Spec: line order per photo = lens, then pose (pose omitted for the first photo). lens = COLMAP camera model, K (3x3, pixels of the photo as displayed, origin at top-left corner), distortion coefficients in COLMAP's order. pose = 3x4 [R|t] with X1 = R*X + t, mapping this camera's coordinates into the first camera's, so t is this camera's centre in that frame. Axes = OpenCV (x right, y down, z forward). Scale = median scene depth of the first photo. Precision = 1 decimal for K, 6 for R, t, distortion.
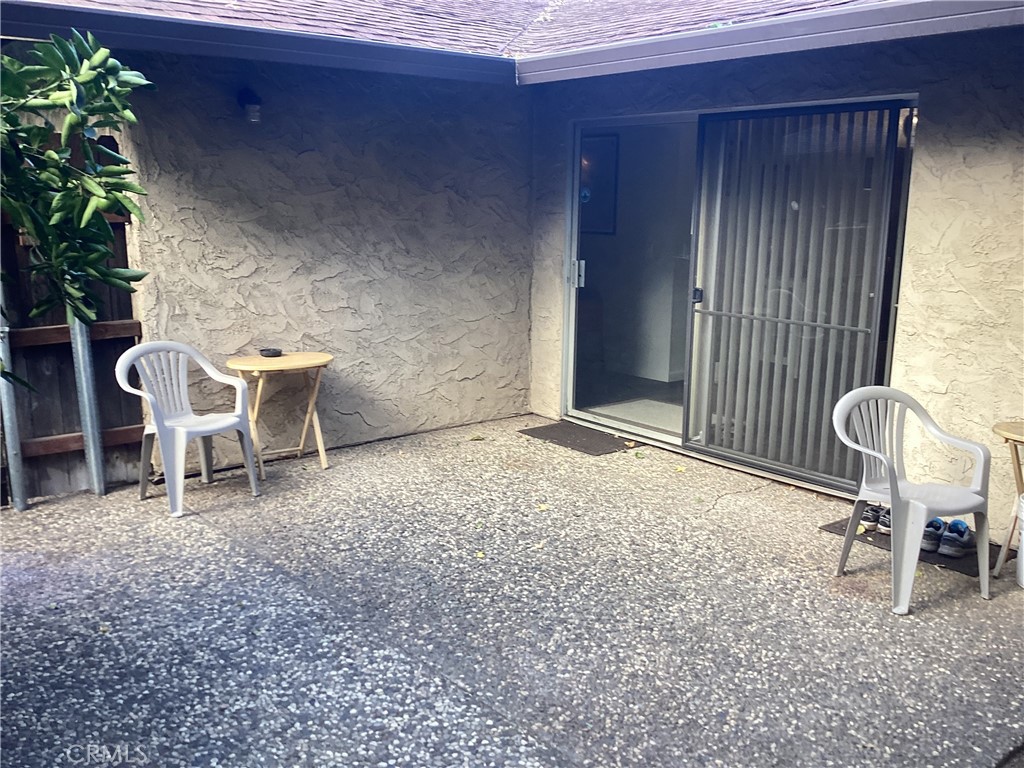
lens RADIAL K [[903.5, 0, 513.1], [0, 903.5, 405.3], [0, 0, 1]] dist [0.089603, -0.166030]
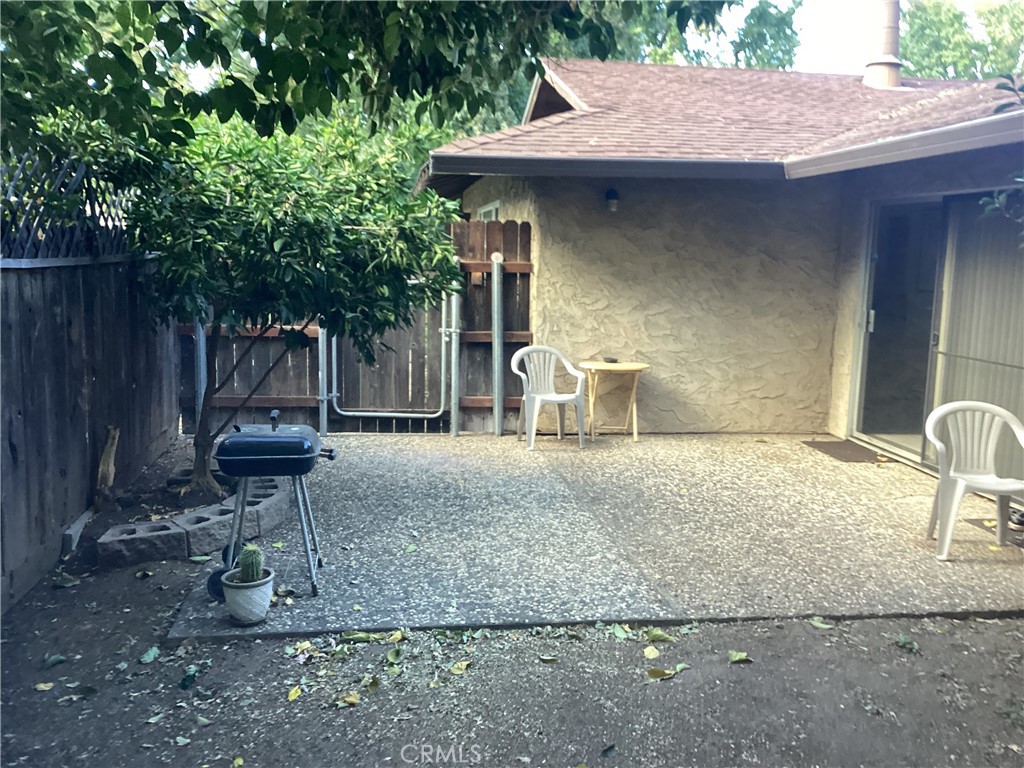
lens RADIAL K [[903.5, 0, 513.1], [0, 903.5, 405.3], [0, 0, 1]] dist [0.089603, -0.166030]
pose [[0.845011, 0.093967, -0.526428, 0.402107], [-0.130918, 0.990834, -0.033285, 0.089023], [0.518475, 0.097045, 0.849568, -0.356561]]
